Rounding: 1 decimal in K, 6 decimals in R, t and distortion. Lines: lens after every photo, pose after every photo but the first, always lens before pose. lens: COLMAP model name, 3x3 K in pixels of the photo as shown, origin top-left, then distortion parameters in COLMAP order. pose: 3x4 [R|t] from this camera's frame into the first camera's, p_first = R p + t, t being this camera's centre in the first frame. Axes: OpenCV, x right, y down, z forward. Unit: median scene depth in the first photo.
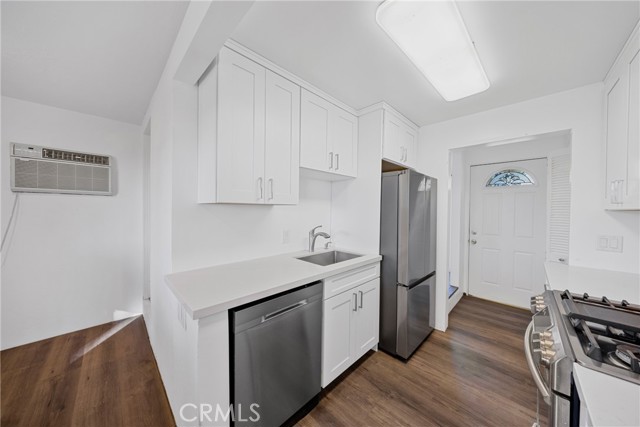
lens RADIAL K [[213.0, 0, 318.6], [0, 213.0, 211.7], [0, 0, 1]] dist [-0.001248, -0.001181]
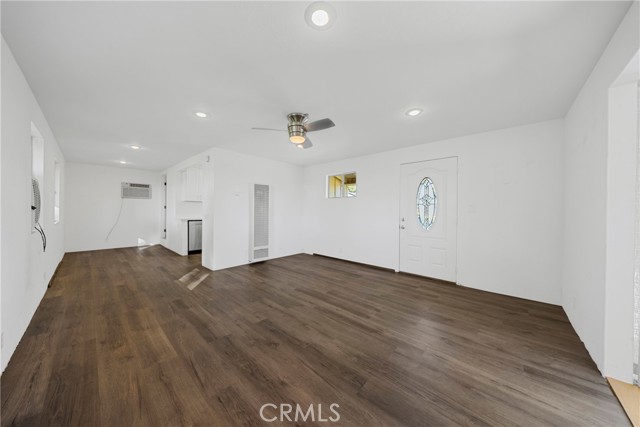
lens RADIAL K [[213.0, 0, 318.6], [0, 213.0, 211.7], [0, 0, 1]] dist [-0.001248, -0.001181]
pose [[0.998830, -0.000055, 0.048362, 1.352759], [0.000420, 0.999972, -0.007536, 0.141773], [-0.048360, 0.007547, 0.998801, -2.326958]]
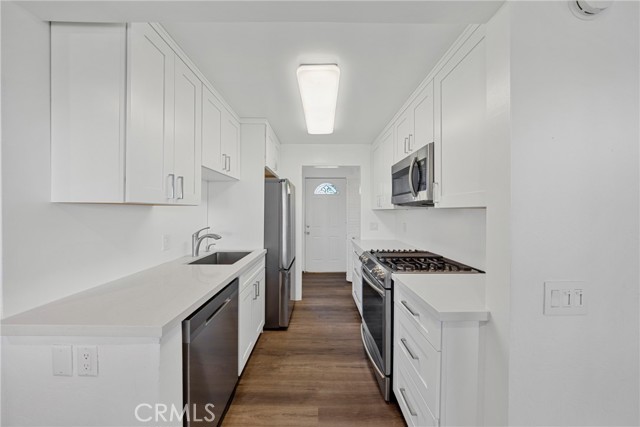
lens RADIAL K [[213.0, 0, 318.6], [0, 213.0, 211.7], [0, 0, 1]] dist [-0.001248, -0.001181]
pose [[0.703883, -0.012942, 0.710198, -0.335965], [0.014425, 0.999888, 0.003925, -0.000973], [-0.710170, 0.007481, 0.703991, -0.035125]]
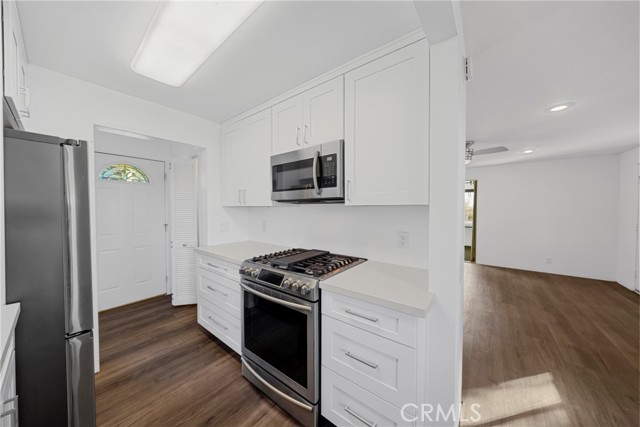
lens RADIAL K [[213.0, 0, 318.6], [0, 213.0, 211.7], [0, 0, 1]] dist [-0.001248, -0.001181]
pose [[-0.117872, -0.029710, 0.992584, -0.252834], [0.009236, 0.999476, 0.031013, -0.007378], [-0.992986, 0.012823, -0.117535, 0.385516]]
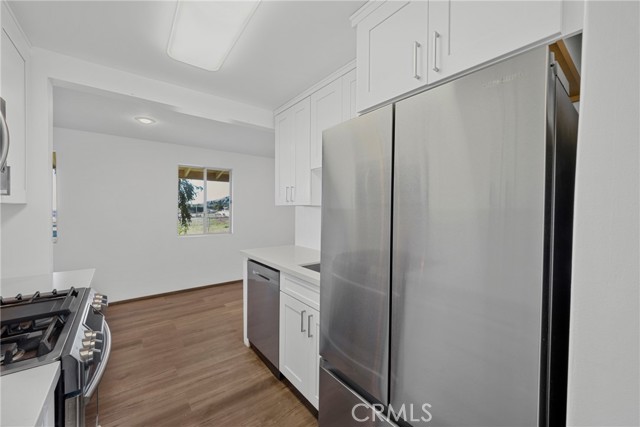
lens RADIAL K [[248.9, 0, 318.3], [0, 248.9, 212.8], [0, 0, 1]] dist [-0.002213, -0.000637]
pose [[-0.117208, 0.000391, -0.993107, 0.965626], [-0.021590, 0.999763, 0.002941, 0.001130], [0.992873, 0.021785, -0.117172, 1.002803]]
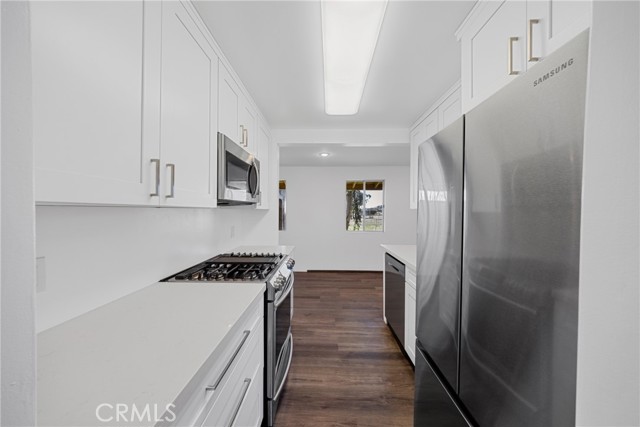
lens RADIAL K [[213.0, 0, 318.6], [0, 213.0, 211.7], [0, 0, 1]] dist [-0.001248, -0.001181]
pose [[-0.724821, -0.016037, -0.688750, 0.989741], [-0.024518, 0.999696, 0.002524, -0.001013], [0.688501, 0.018716, -0.724994, 1.175808]]
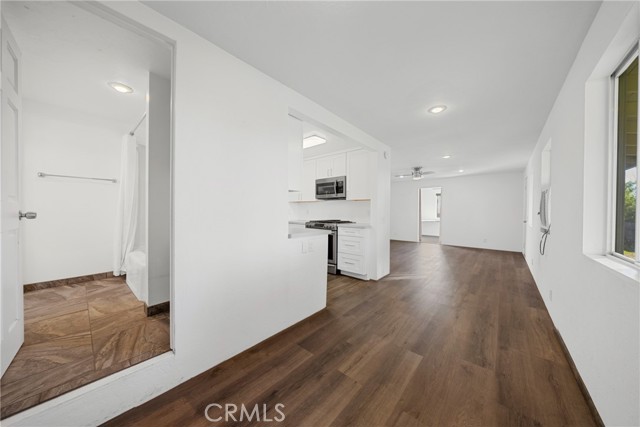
lens RADIAL K [[213.0, 0, 318.6], [0, 213.0, 211.7], [0, 0, 1]] dist [-0.001248, -0.001181]
pose [[-0.074716, -0.017328, 0.997054, -1.548085], [0.002028, 0.999844, 0.017529, 0.071420], [-0.997203, 0.003332, -0.074669, 0.623869]]
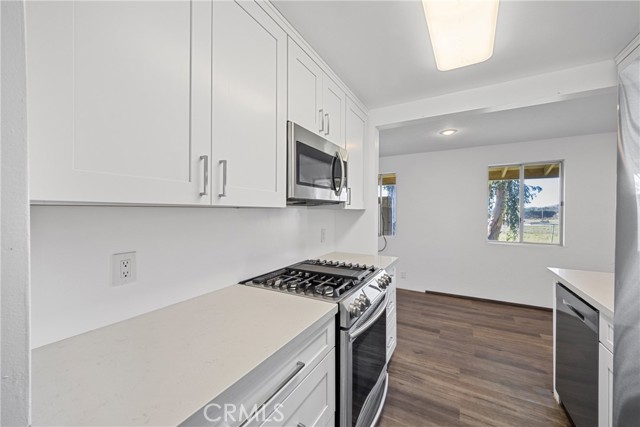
lens RADIAL K [[248.9, 0, 318.3], [0, 248.9, 212.8], [0, 0, 1]] dist [-0.002213, -0.000637]
pose [[-0.965676, -0.015709, -0.259276, 0.855977], [-0.019815, 0.999716, 0.013231, -0.001065], [0.258994, 0.017915, -0.965713, 1.151295]]
